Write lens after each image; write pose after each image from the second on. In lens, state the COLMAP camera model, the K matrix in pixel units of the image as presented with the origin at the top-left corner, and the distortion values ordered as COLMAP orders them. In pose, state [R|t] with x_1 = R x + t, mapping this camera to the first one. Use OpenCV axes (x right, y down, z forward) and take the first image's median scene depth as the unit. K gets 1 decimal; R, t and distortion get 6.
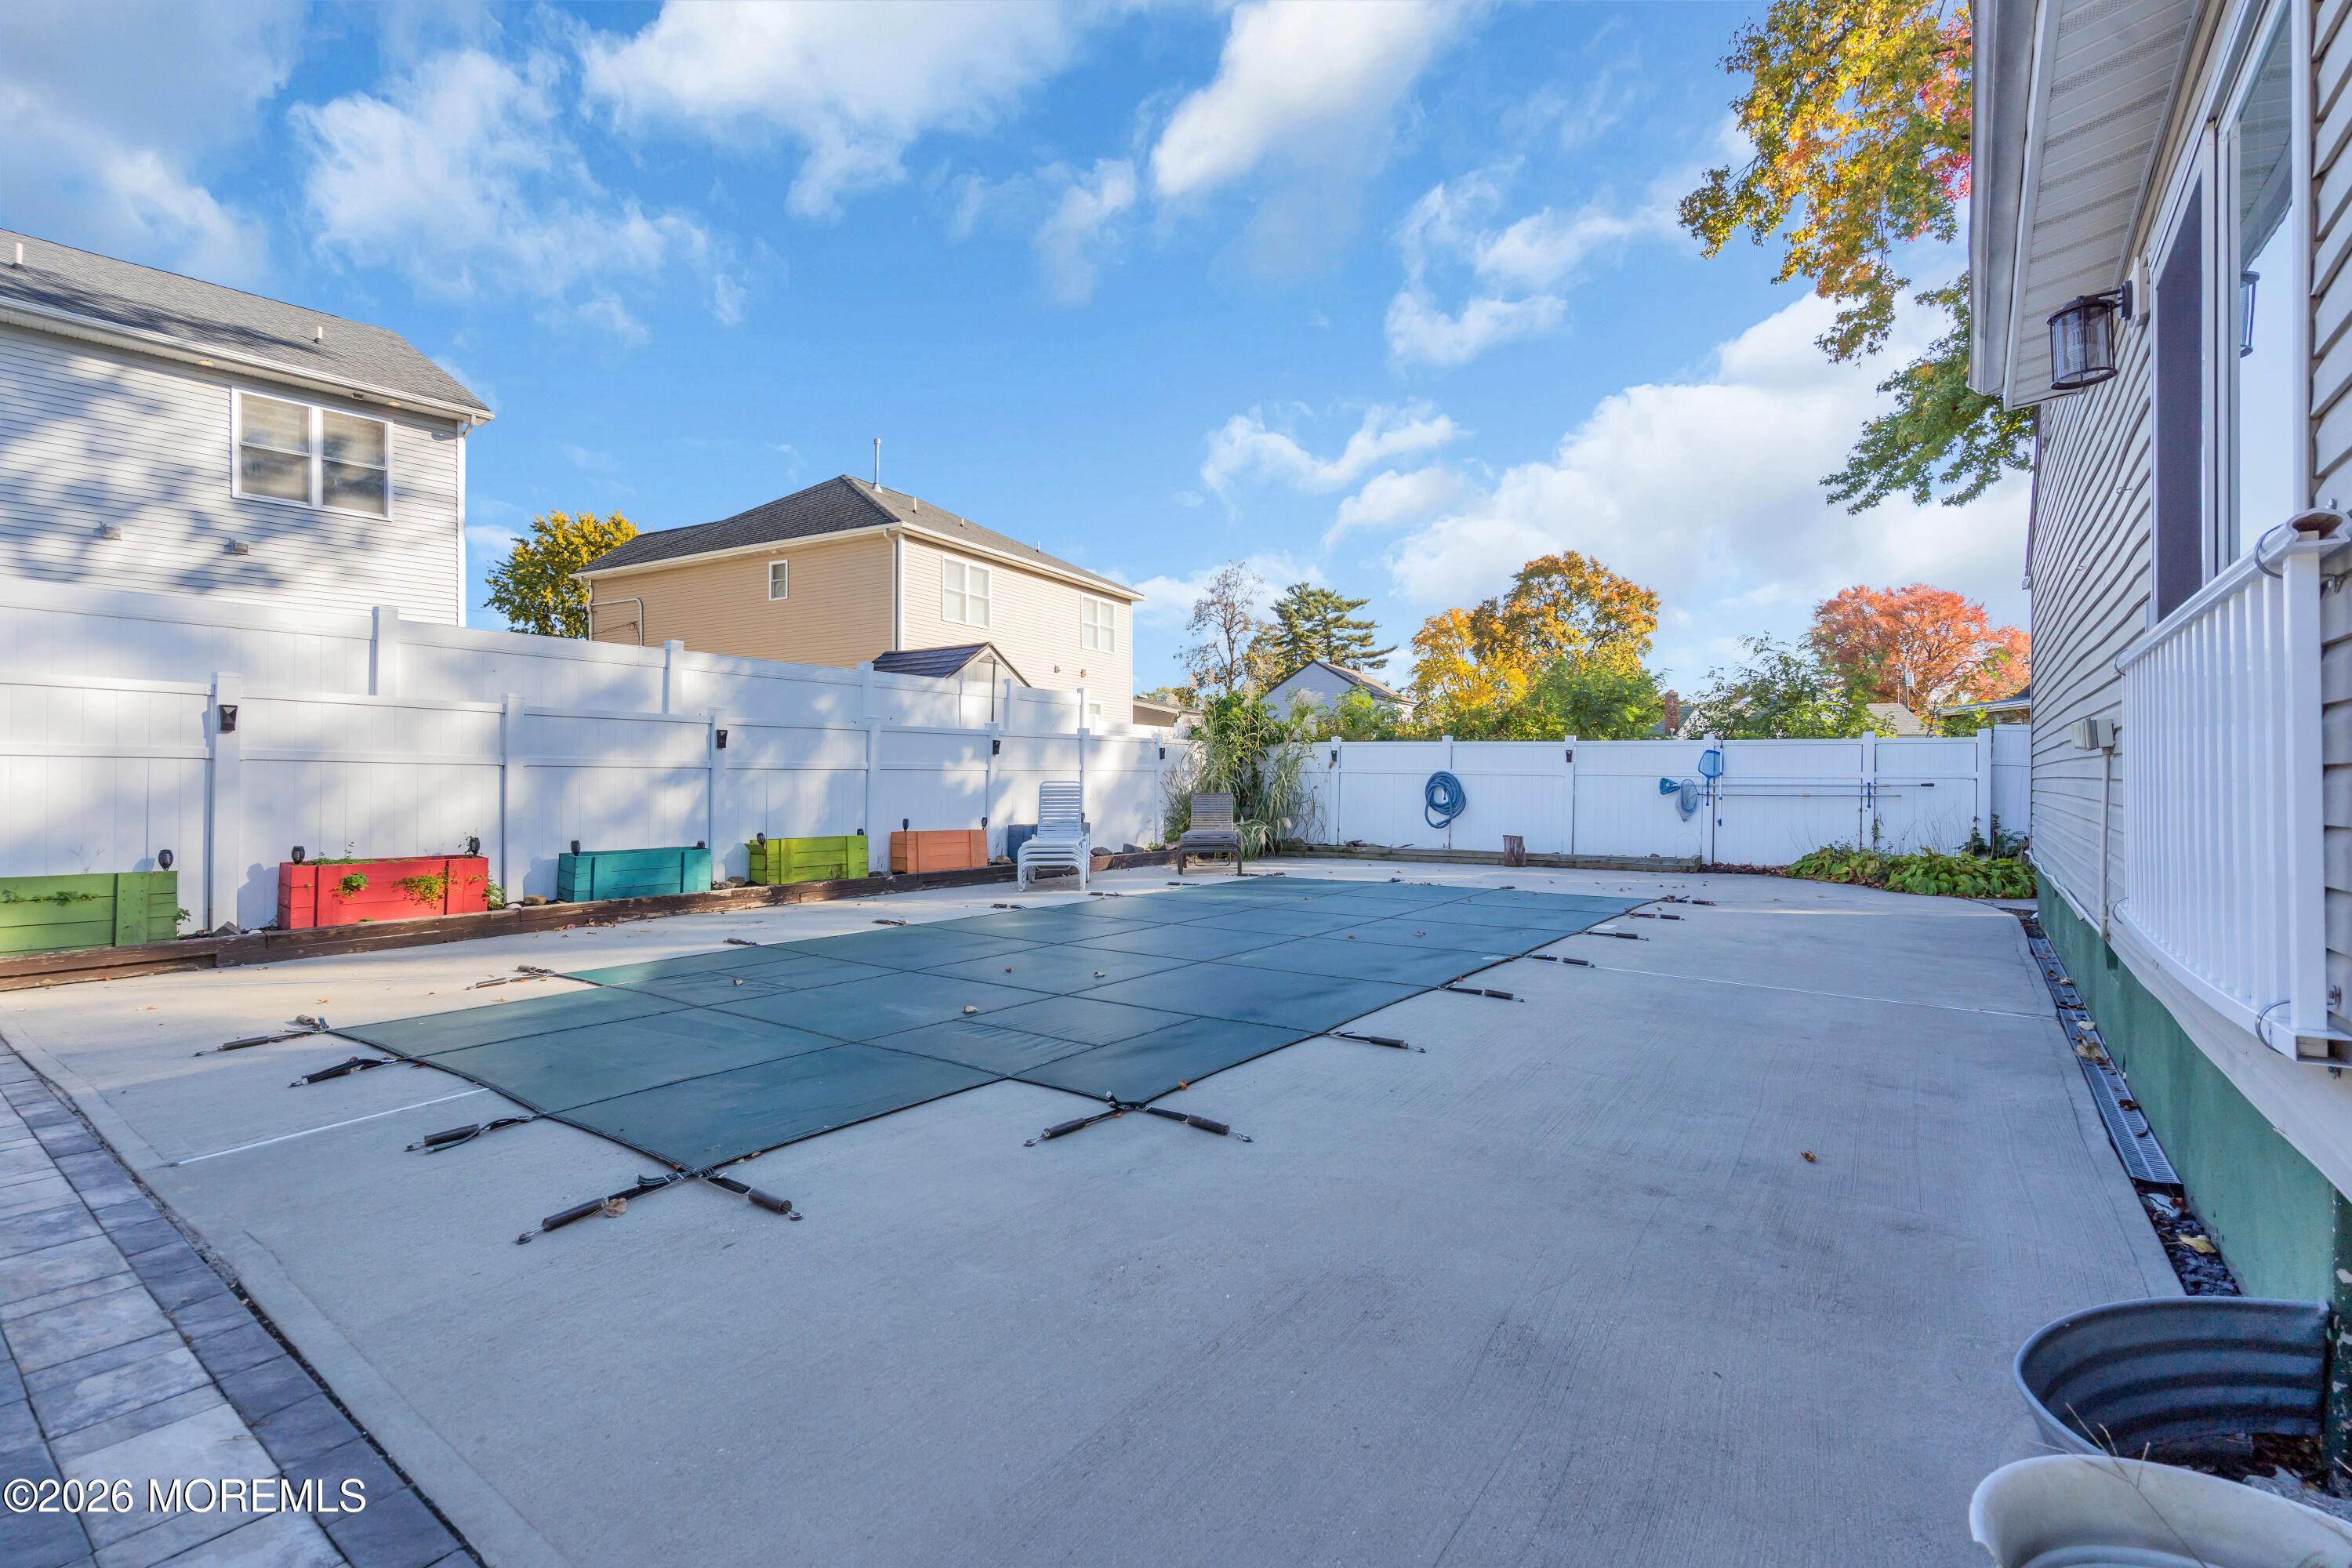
lens RADIAL K [[1056.9, 0, 1182.0], [0, 1056.9, 778.0], [0, 0, 1]] dist [-0.004097, 0.000995]
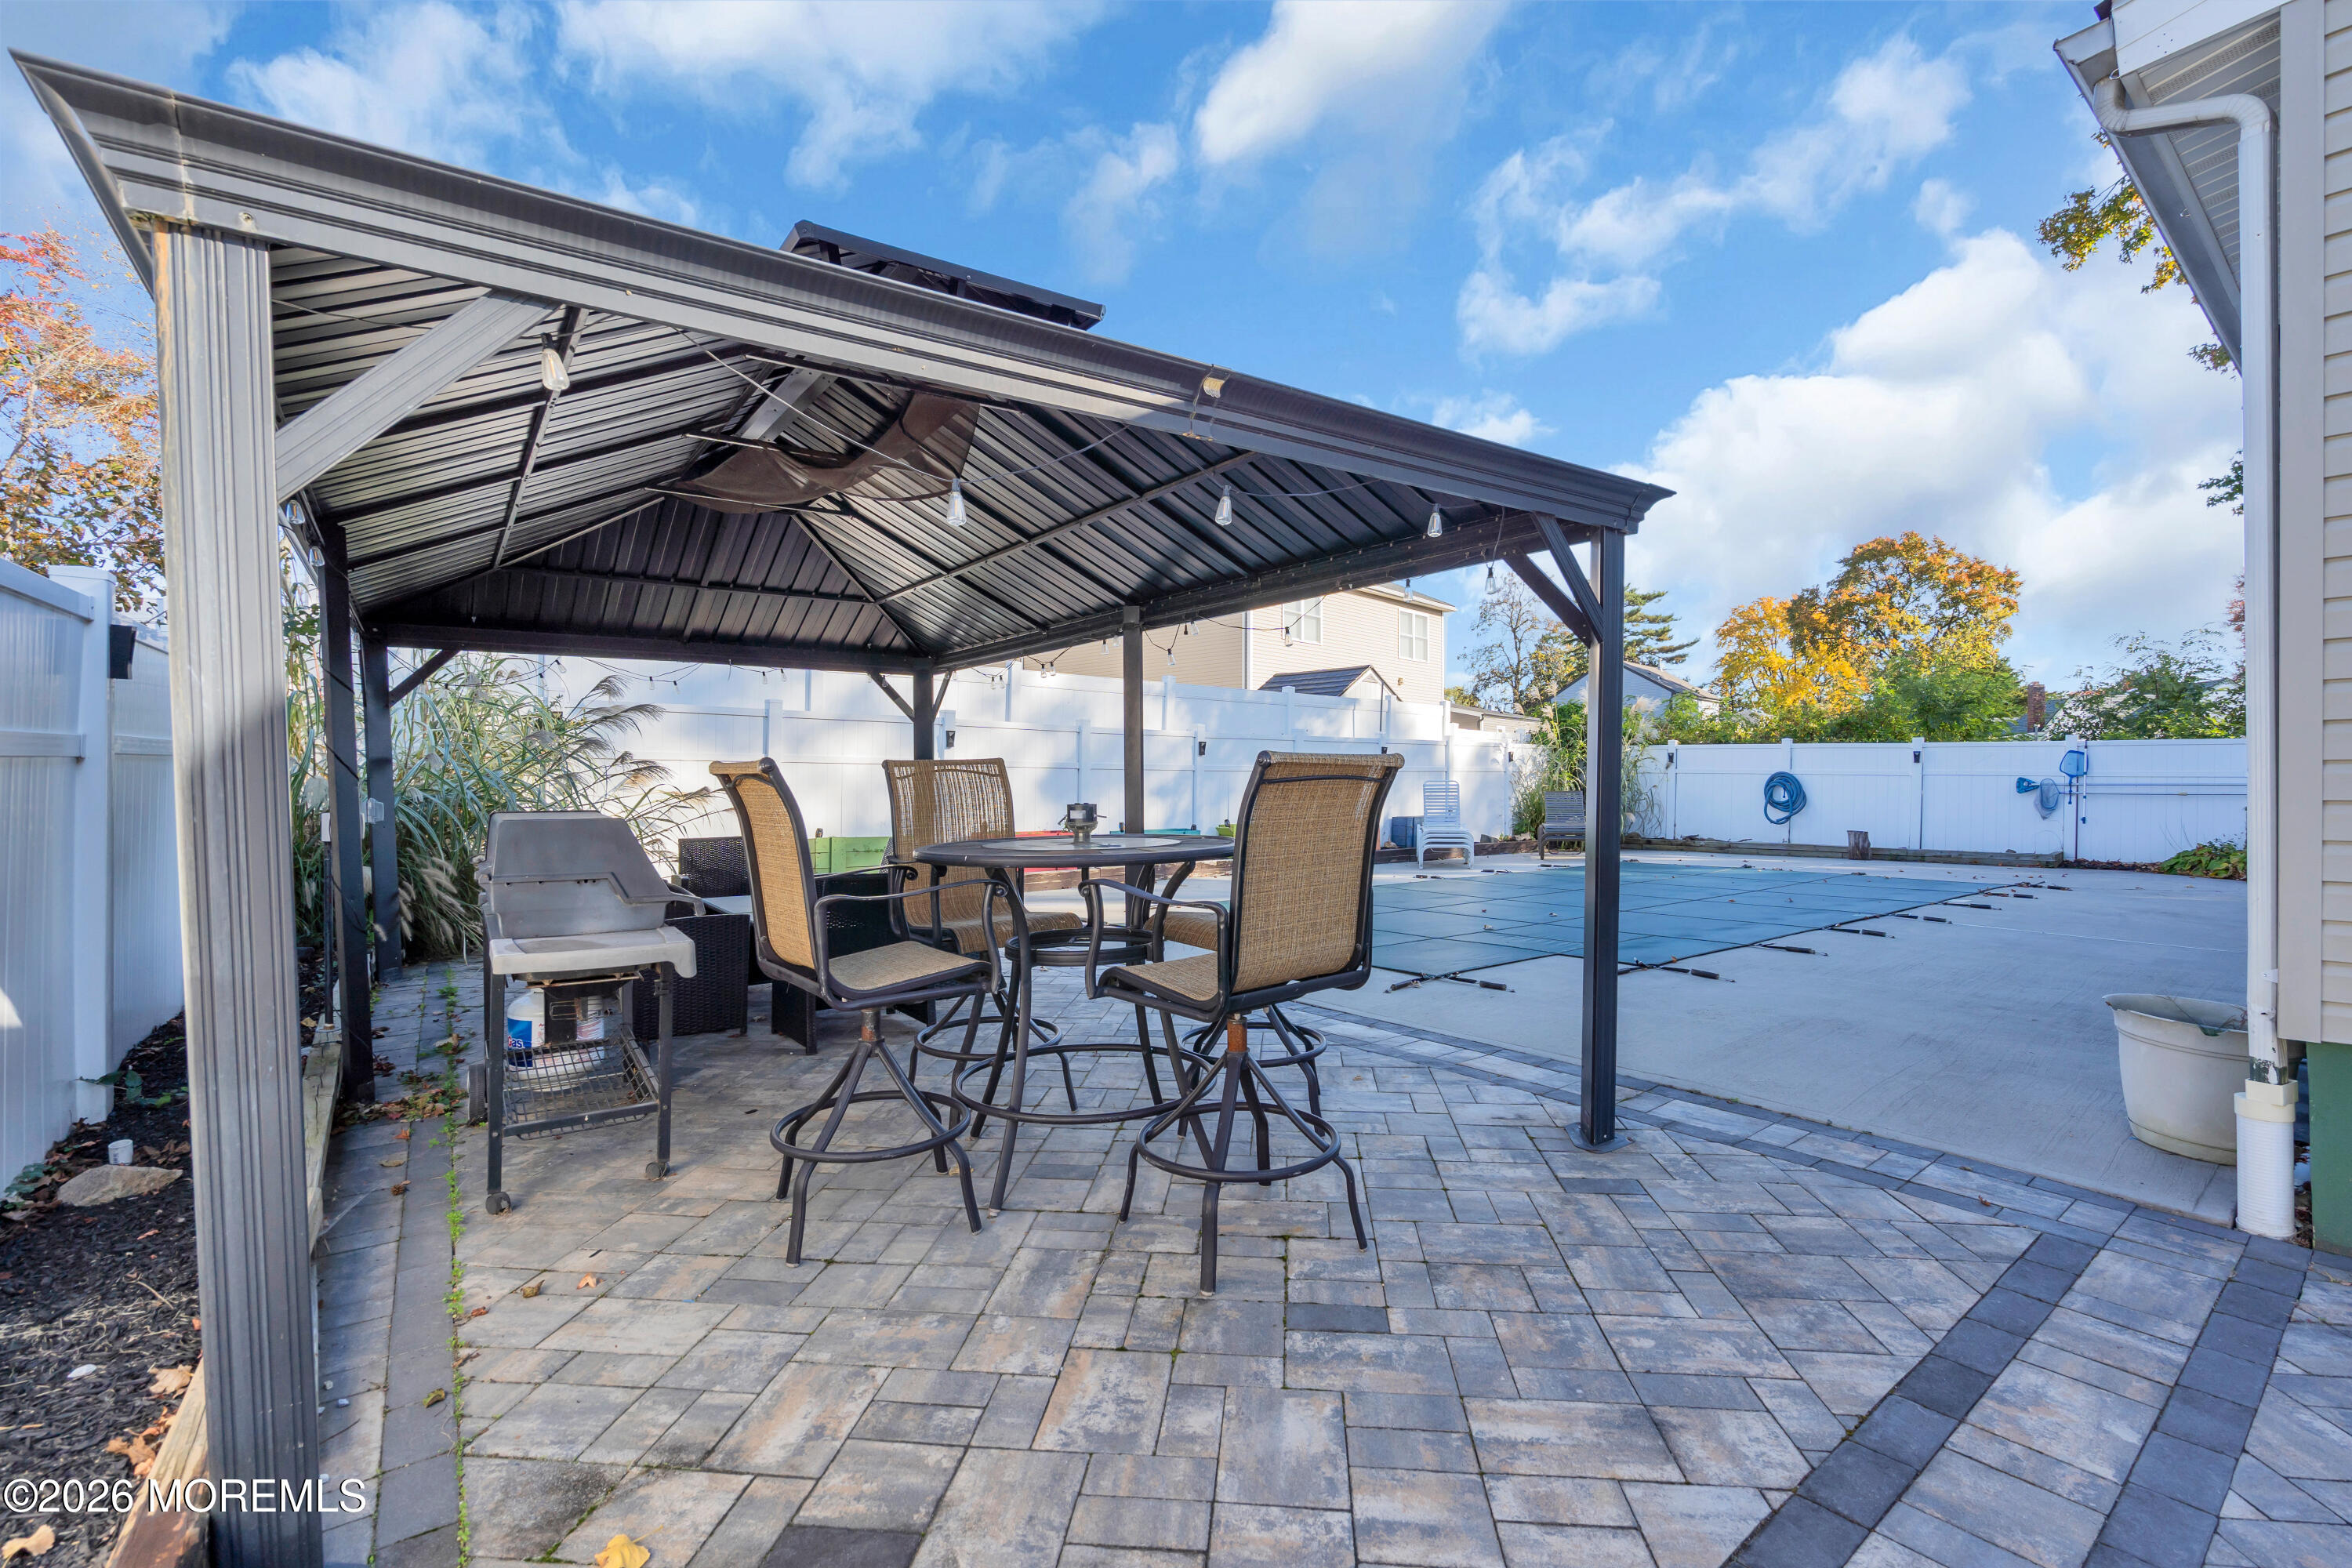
lens RADIAL K [[1056.9, 0, 1183.0], [0, 1056.9, 781.4], [0, 0, 1]] dist [-0.004097, 0.000995]
pose [[0.969403, -0.000548, -0.245472, -0.076512], [0.000983, 0.999998, 0.001648, 0.001295], [0.245471, -0.001838, 0.969402, -0.180171]]
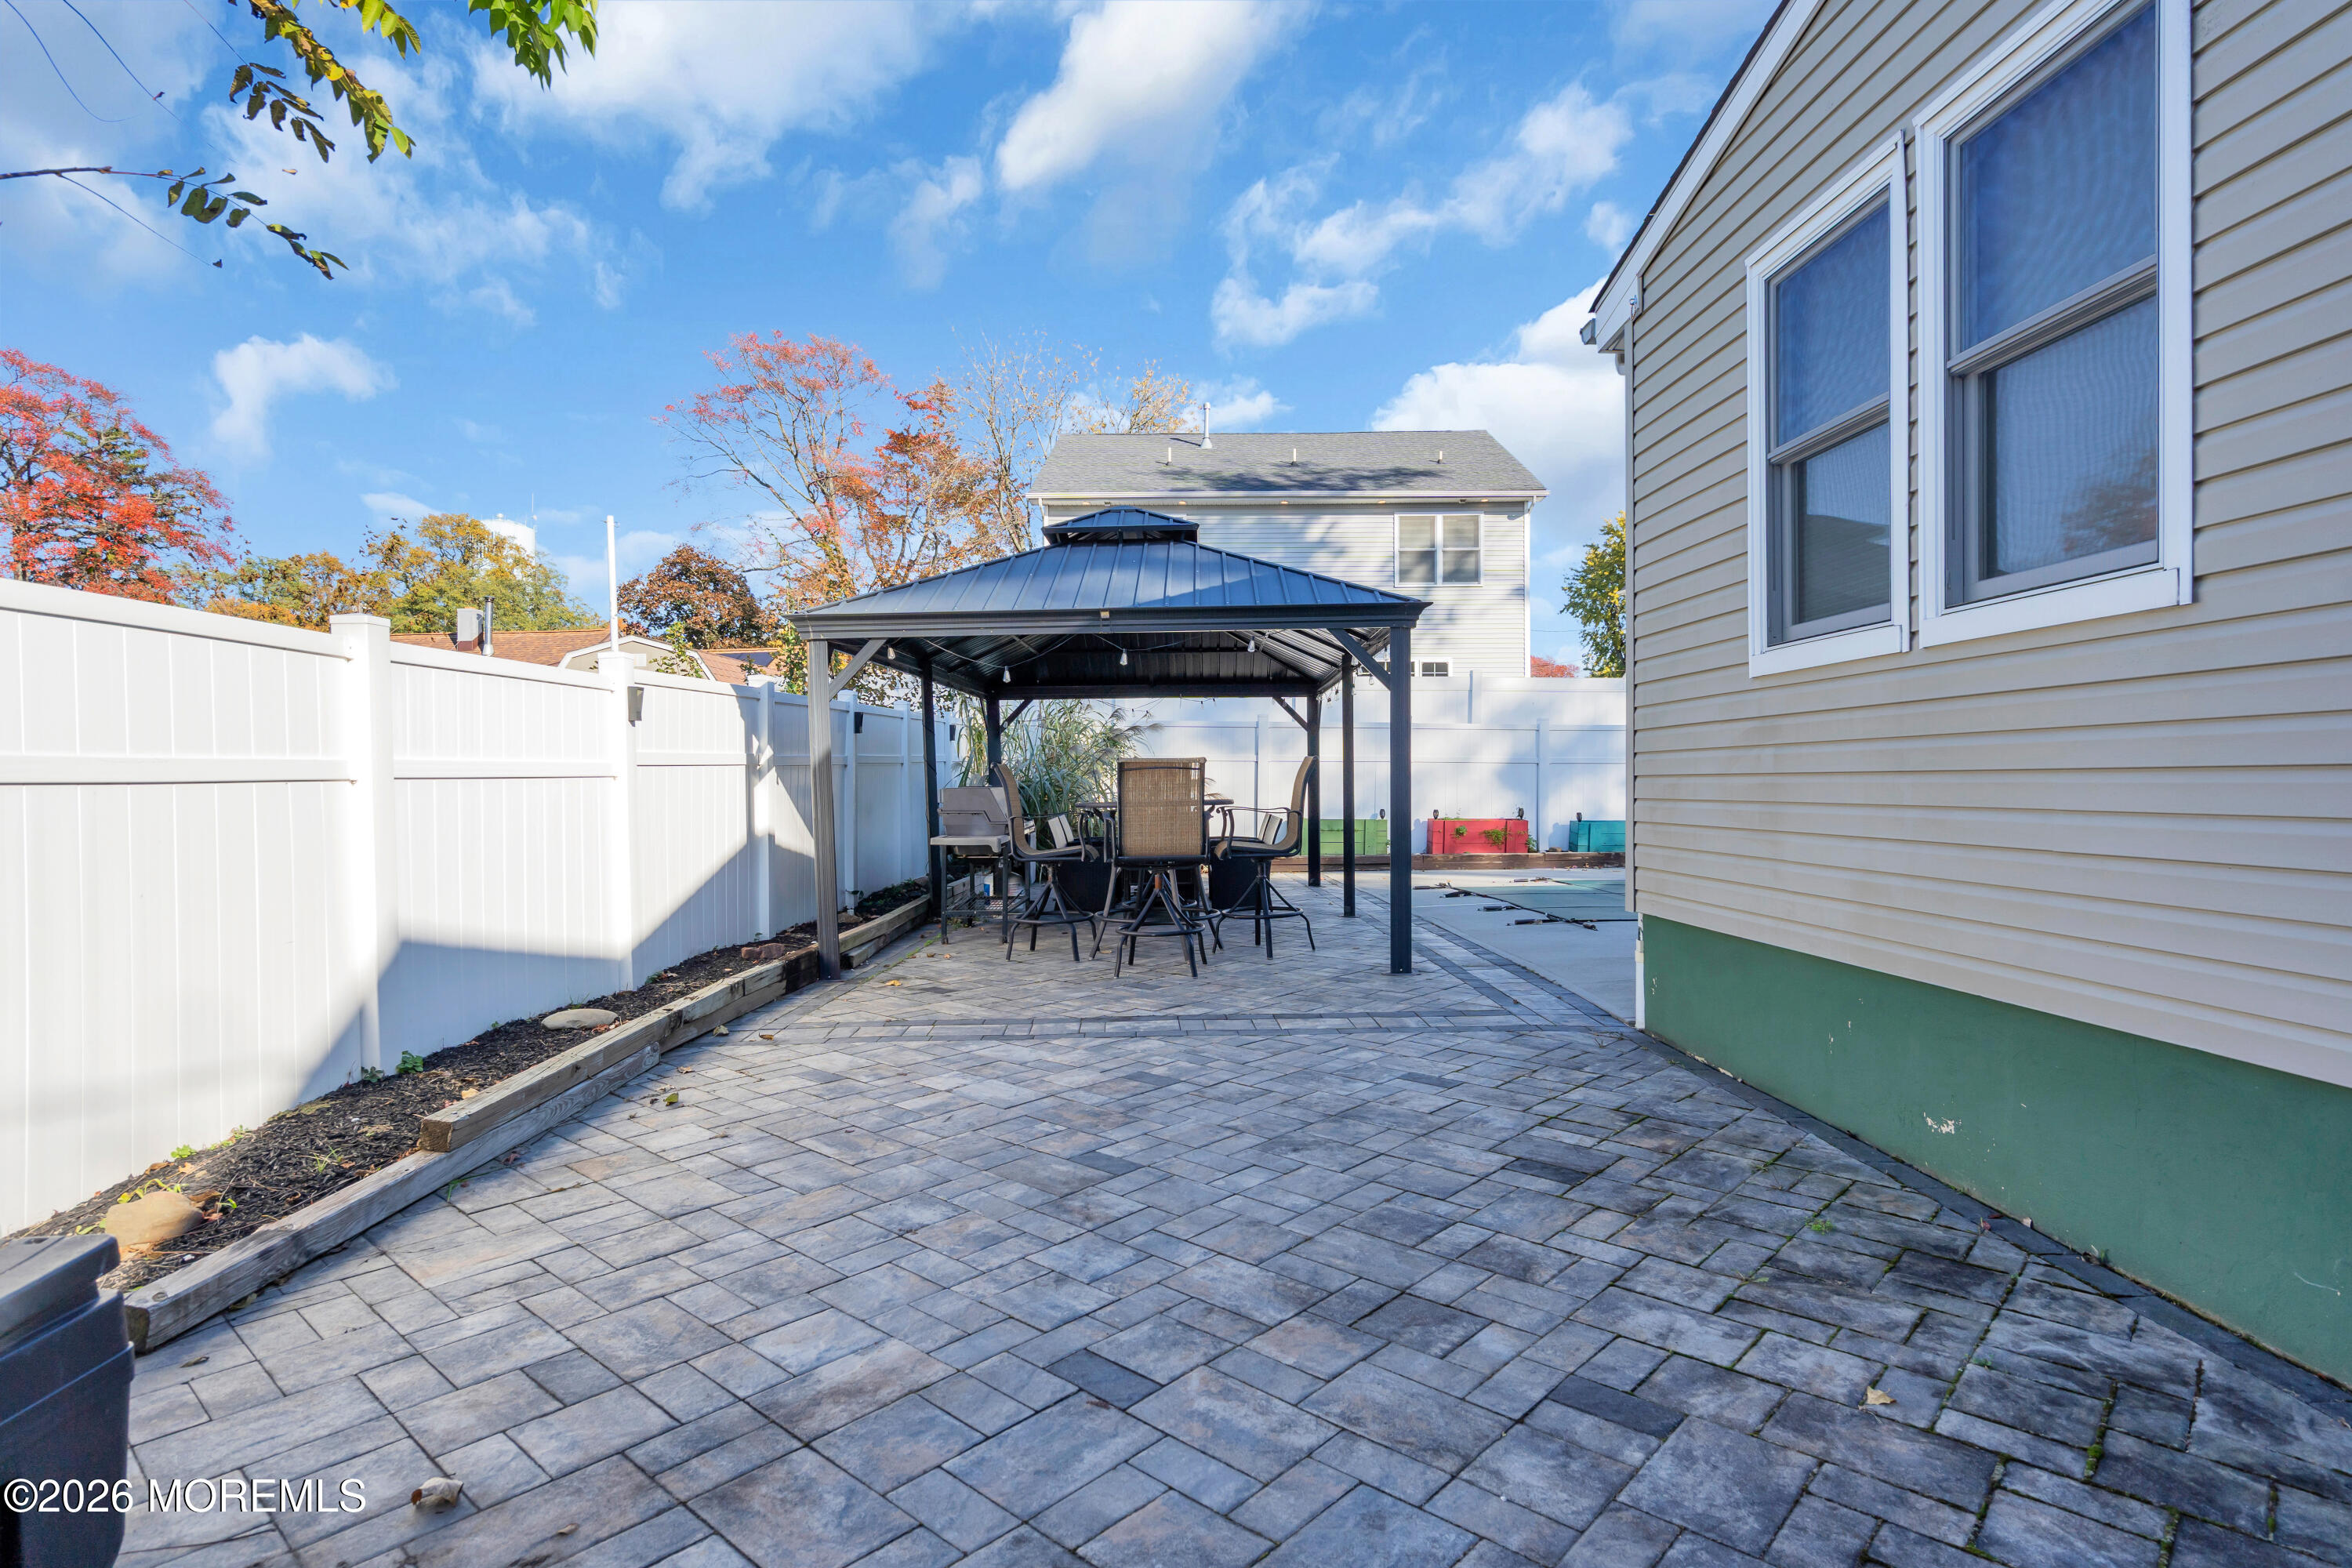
lens RADIAL K [[1228.8, 0, 1159.9], [0, 1228.8, 792.4], [0, 0, 1]] dist [0.001091, 0.000254]
pose [[0.618600, 0.004735, -0.785692, 0.218641], [0.003866, 0.999951, 0.009070, 0.005371], [0.785697, -0.008648, 0.618551, -0.281707]]
